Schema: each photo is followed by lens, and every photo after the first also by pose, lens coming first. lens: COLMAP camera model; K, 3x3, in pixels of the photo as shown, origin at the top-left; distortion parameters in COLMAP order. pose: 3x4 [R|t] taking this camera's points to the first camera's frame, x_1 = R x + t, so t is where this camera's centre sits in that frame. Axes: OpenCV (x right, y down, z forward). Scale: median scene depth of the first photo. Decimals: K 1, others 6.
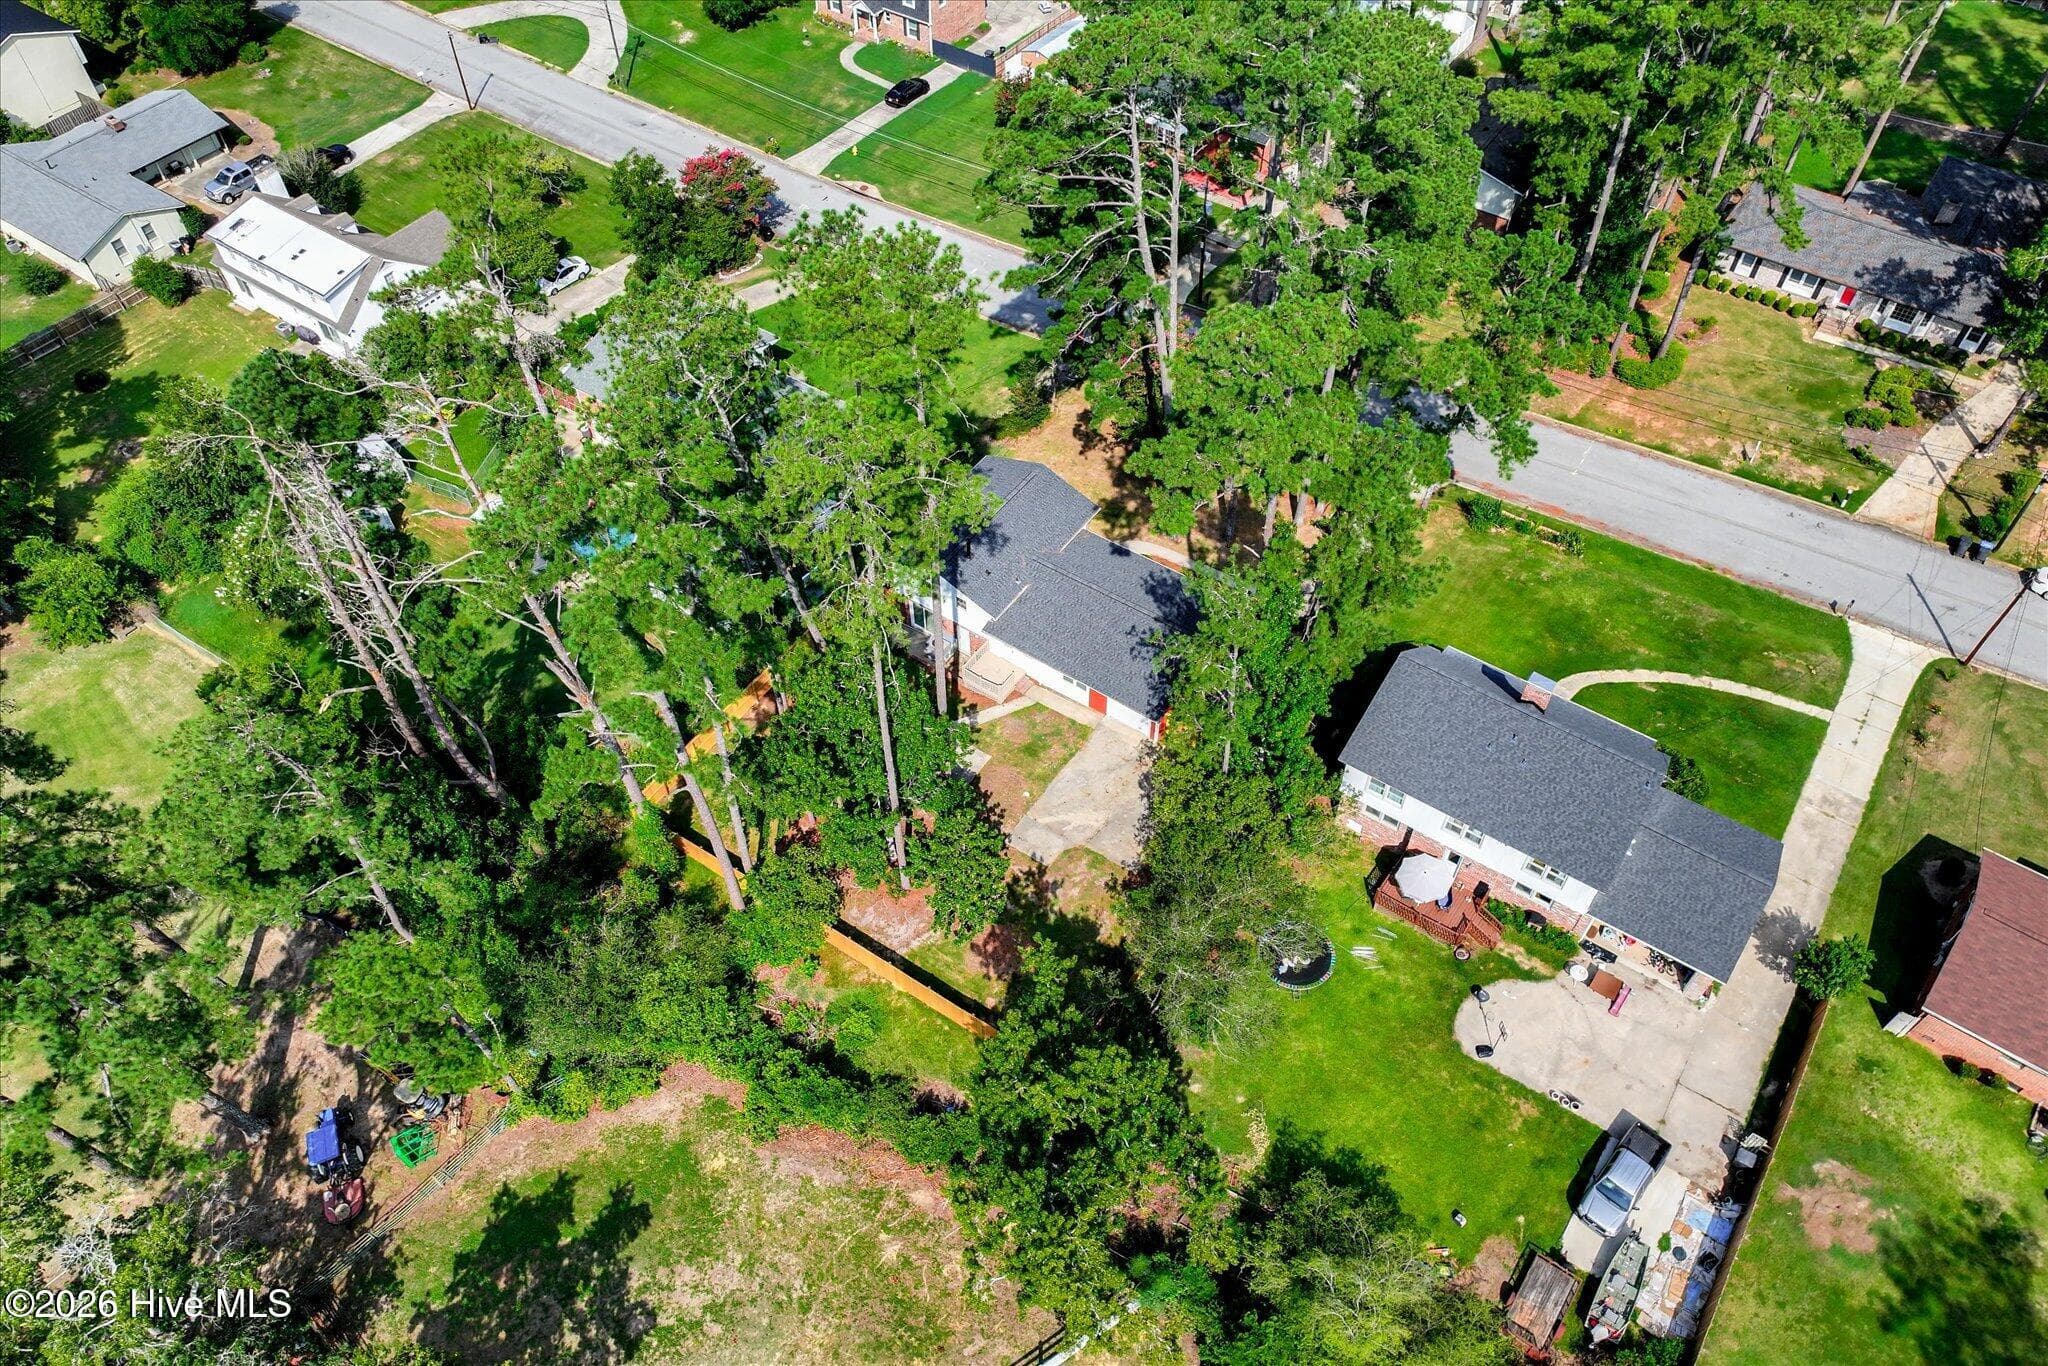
lens RADIAL K [[1438.7, 0, 1032.6], [0, 1438.7, 683.1], [0, 0, 1]] dist [-0.000233, 0.010556]
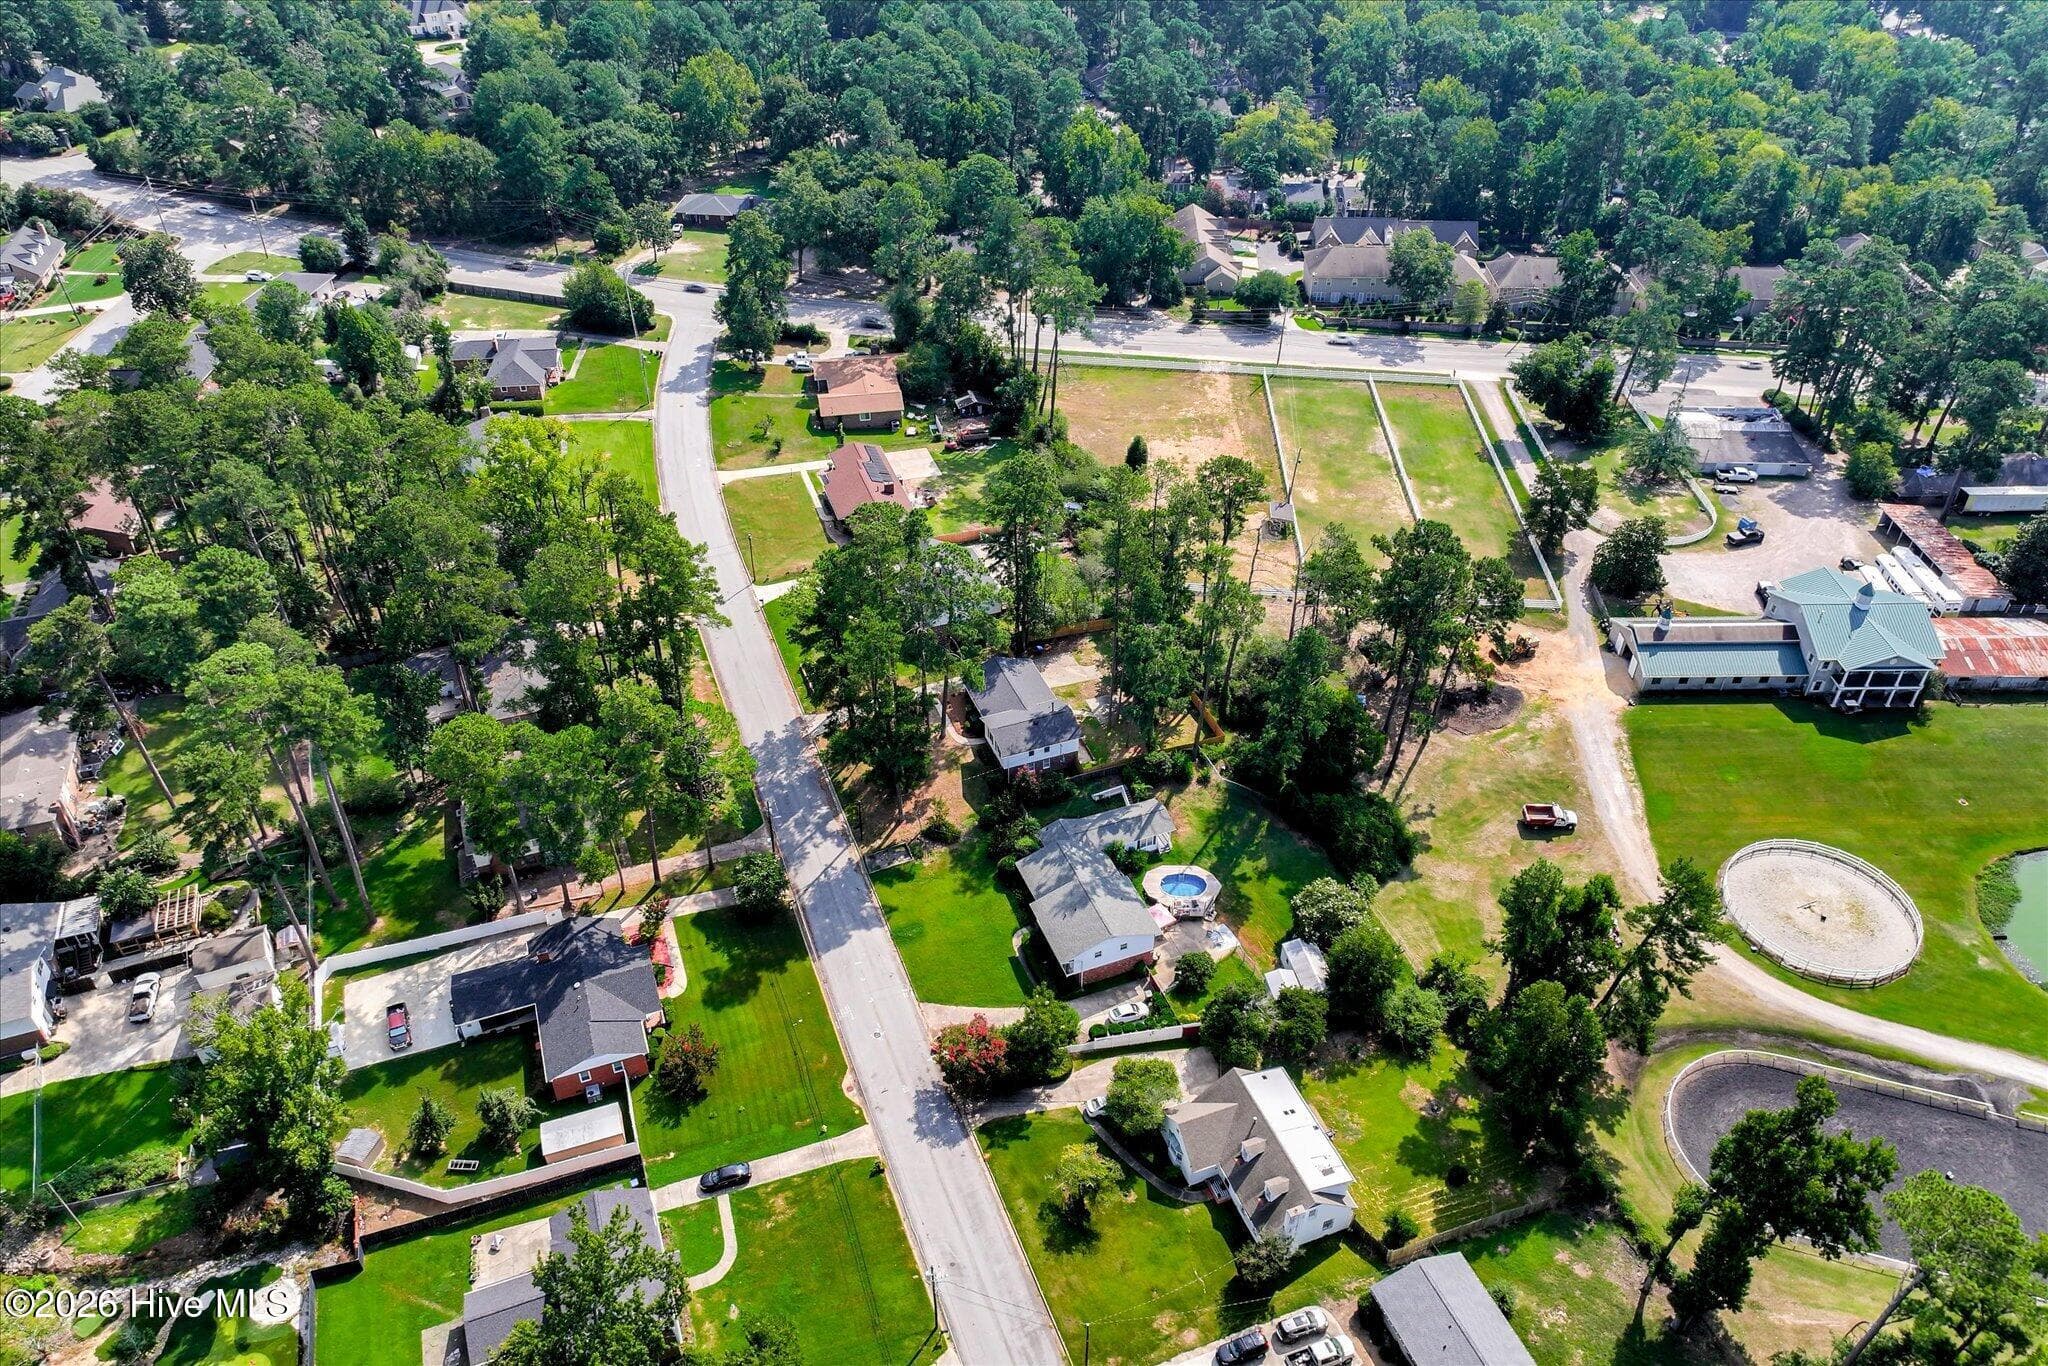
lens RADIAL K [[1438.7, 0, 1032.6], [0, 1438.7, 683.1], [0, 0, 1]] dist [-0.000233, 0.010556]
pose [[-0.825907, -0.346057, 0.445110, -1.062043], [0.431050, 0.121314, 0.894136, -2.241475], [-0.363420, 0.930337, 0.048974, 0.915150]]
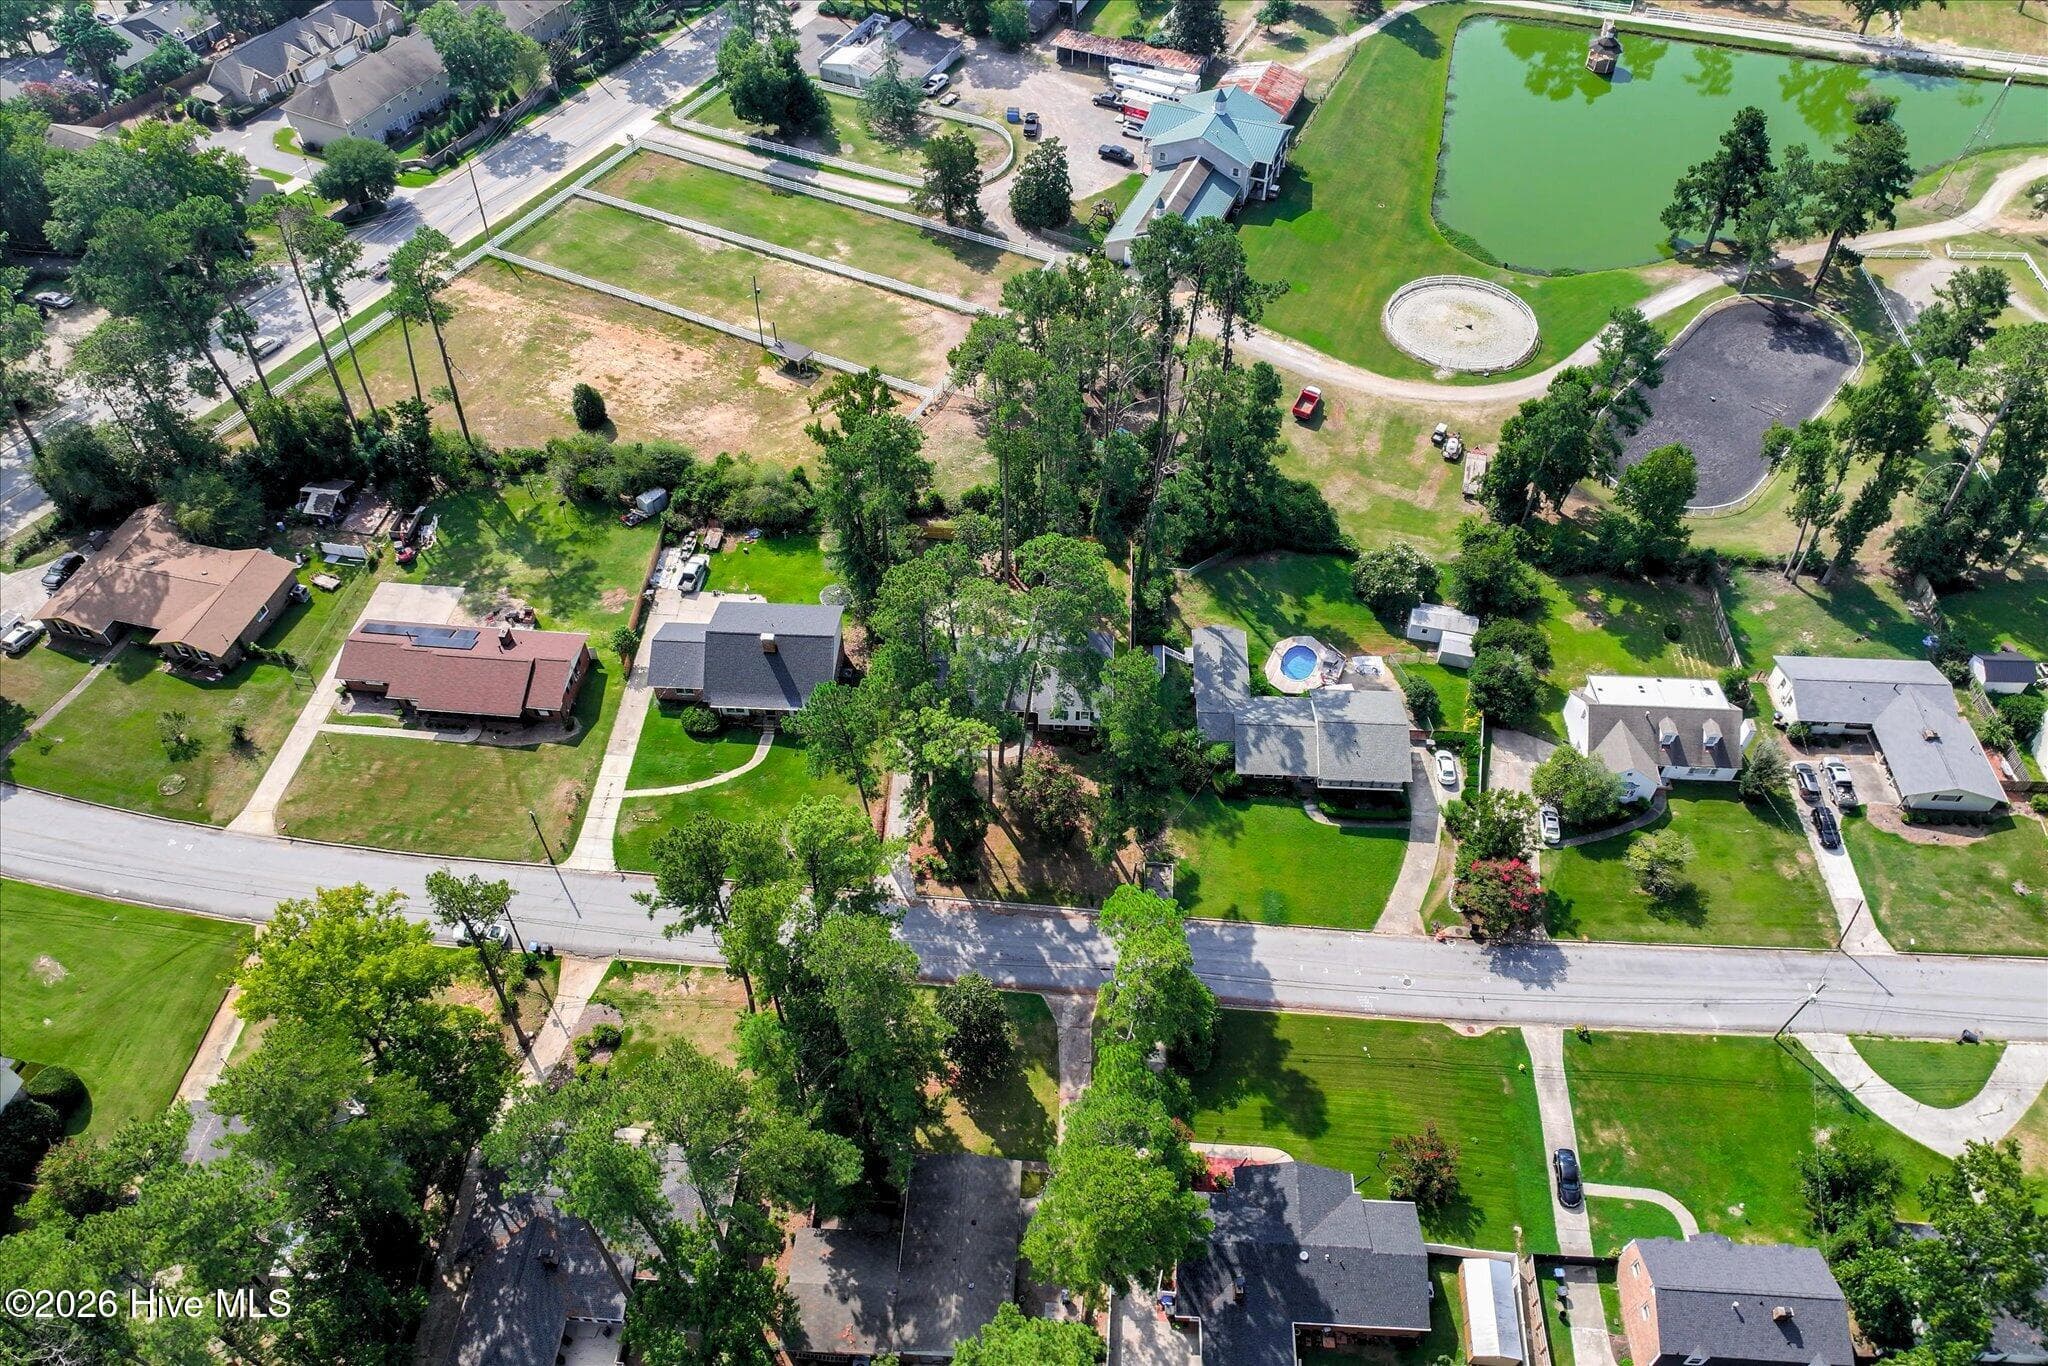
lens RADIAL K [[1438.7, 0, 1032.6], [0, 1438.7, 683.1], [0, 0, 1]] dist [-0.000233, 0.010556]
pose [[-0.853156, 0.392420, -0.343703, 0.705006], [-0.403485, -0.078795, 0.911587, -1.902951], [0.330643, 0.916405, 0.225560, 0.646800]]
